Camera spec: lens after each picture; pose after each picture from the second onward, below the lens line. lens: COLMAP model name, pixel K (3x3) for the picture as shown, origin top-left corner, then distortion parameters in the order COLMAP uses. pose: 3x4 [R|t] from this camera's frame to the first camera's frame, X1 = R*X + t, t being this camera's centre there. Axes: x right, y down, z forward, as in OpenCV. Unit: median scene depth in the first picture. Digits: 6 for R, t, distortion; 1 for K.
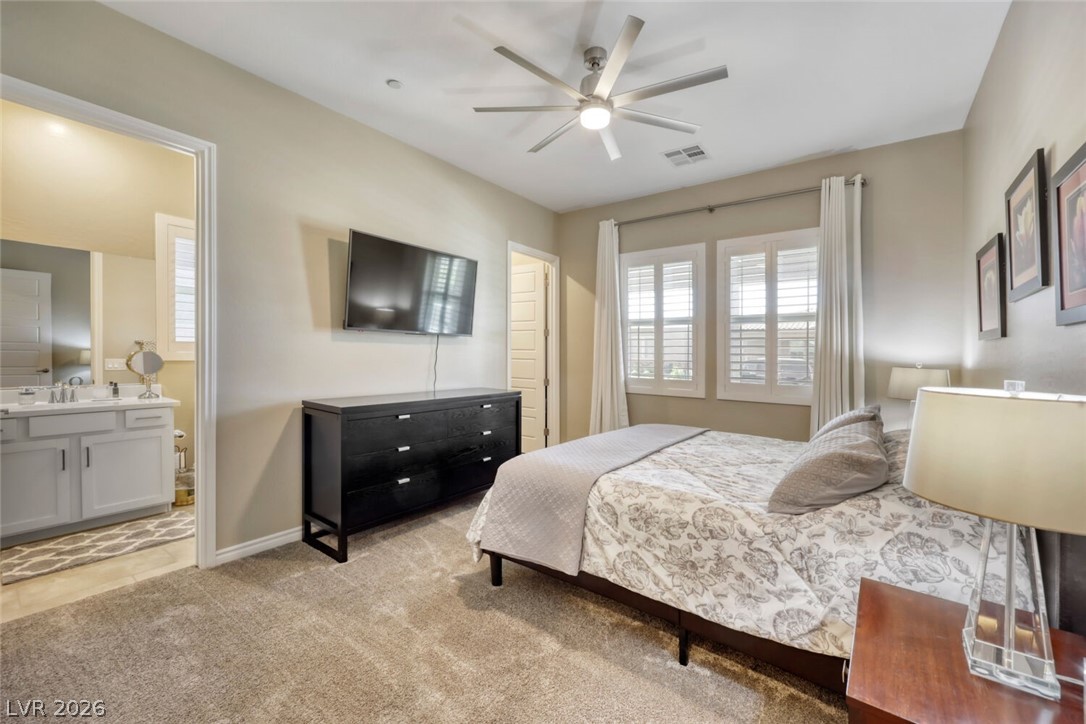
lens RADIAL K [[444.2, 0, 548.7], [0, 444.2, 356.4], [0, 0, 1]] dist [-0.002473, 0.000143]
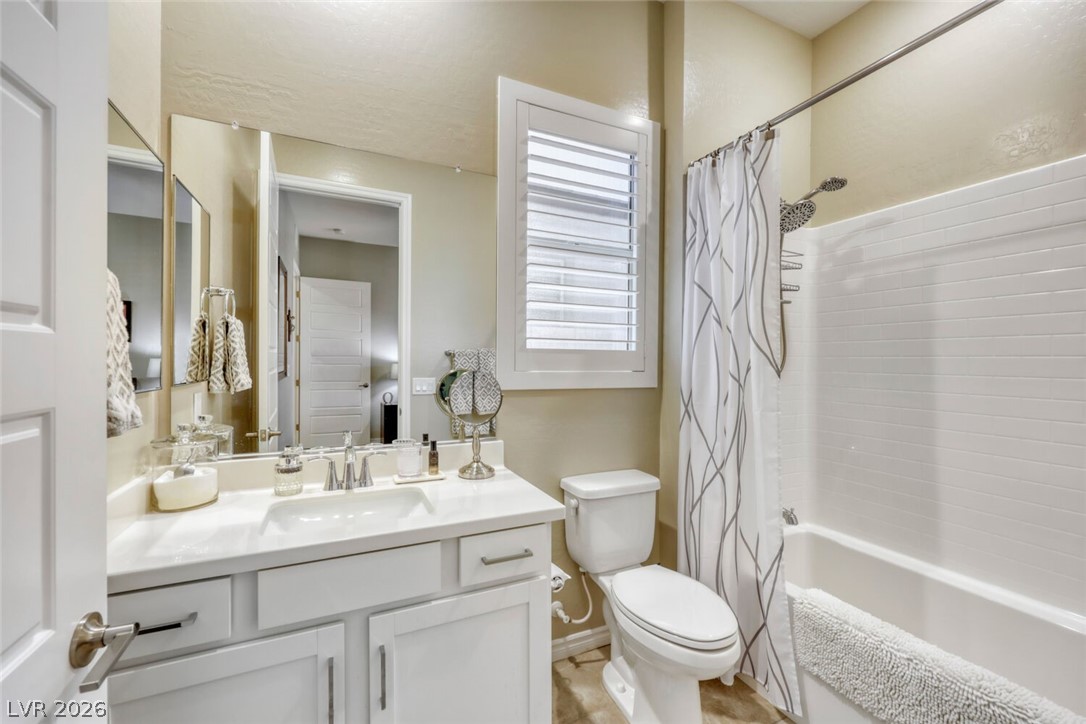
lens RADIAL K [[444.2, 0, 536.4], [0, 444.2, 366.1], [0, 0, 1]] dist [-0.002473, 0.000143]
pose [[0.873934, 0.002028, -0.486041, -0.601370], [-0.003138, 0.999994, -0.001468, -0.015325], [0.486035, 0.002808, 0.873935, 0.591444]]
